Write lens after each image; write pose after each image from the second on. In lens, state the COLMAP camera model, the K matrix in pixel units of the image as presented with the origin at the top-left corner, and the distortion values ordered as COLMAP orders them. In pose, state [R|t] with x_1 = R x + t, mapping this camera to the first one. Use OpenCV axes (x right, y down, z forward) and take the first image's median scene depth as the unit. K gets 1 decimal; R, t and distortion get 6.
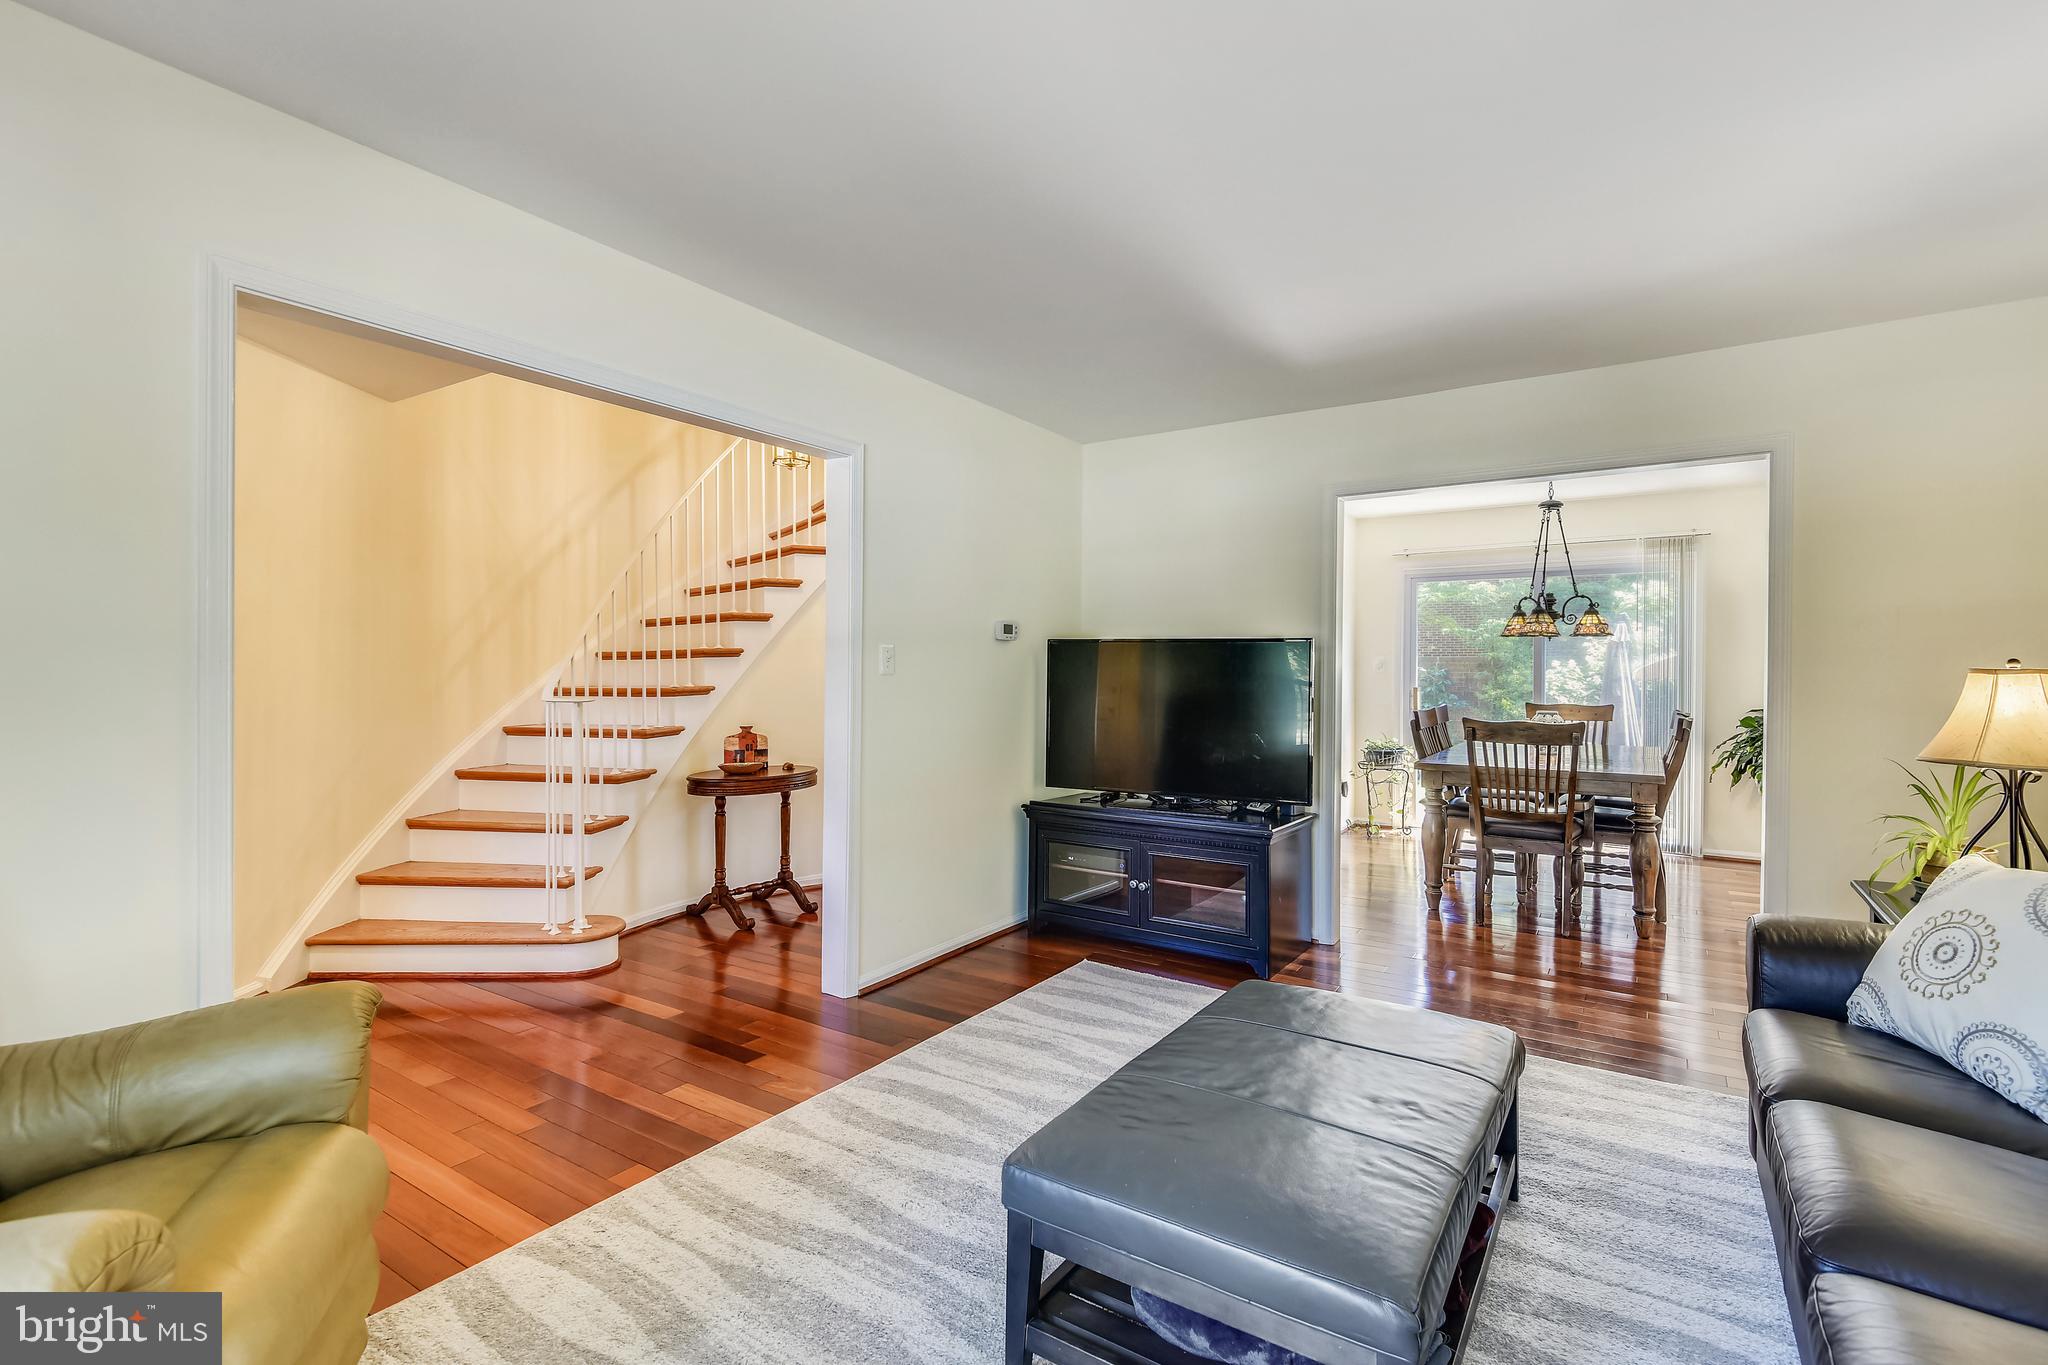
lens RADIAL K [[942.9, 0, 1020.7], [0, 942.9, 673.5], [0, 0, 1]] dist [0.012022, -0.000453]
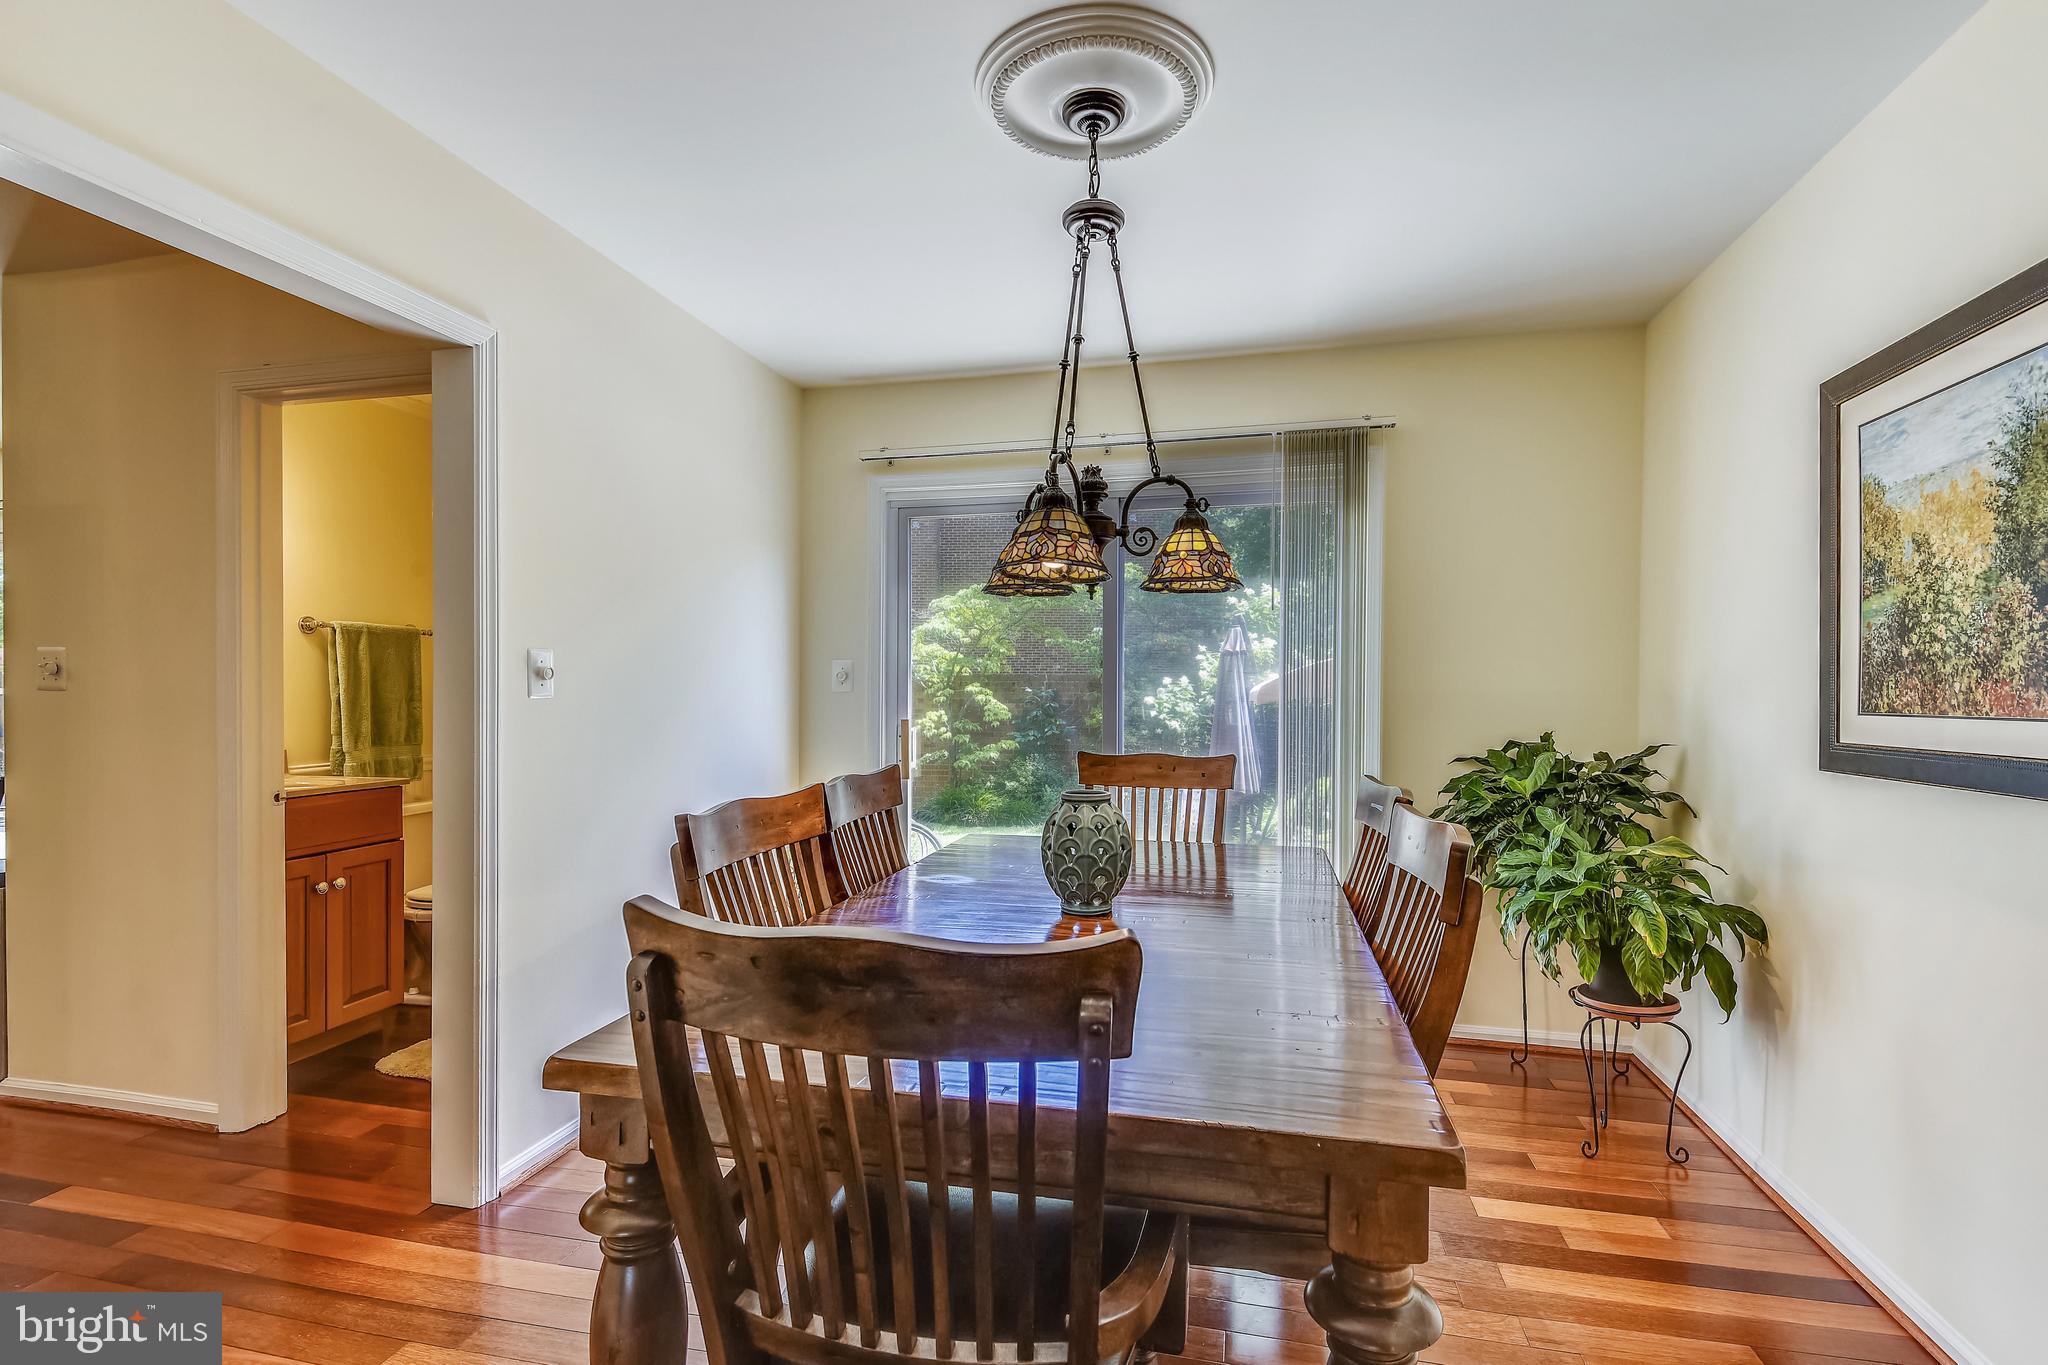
lens RADIAL K [[949.9, 0, 1021.6], [0, 949.9, 689.3], [0, 0, 1]] dist [0.003371, -0.000338]
pose [[0.939426, 0.002415, 0.342745, 0.548831], [-0.001200, 0.999992, -0.003758, 0.001398], [-0.342751, 0.003119, 0.939421, 0.895147]]
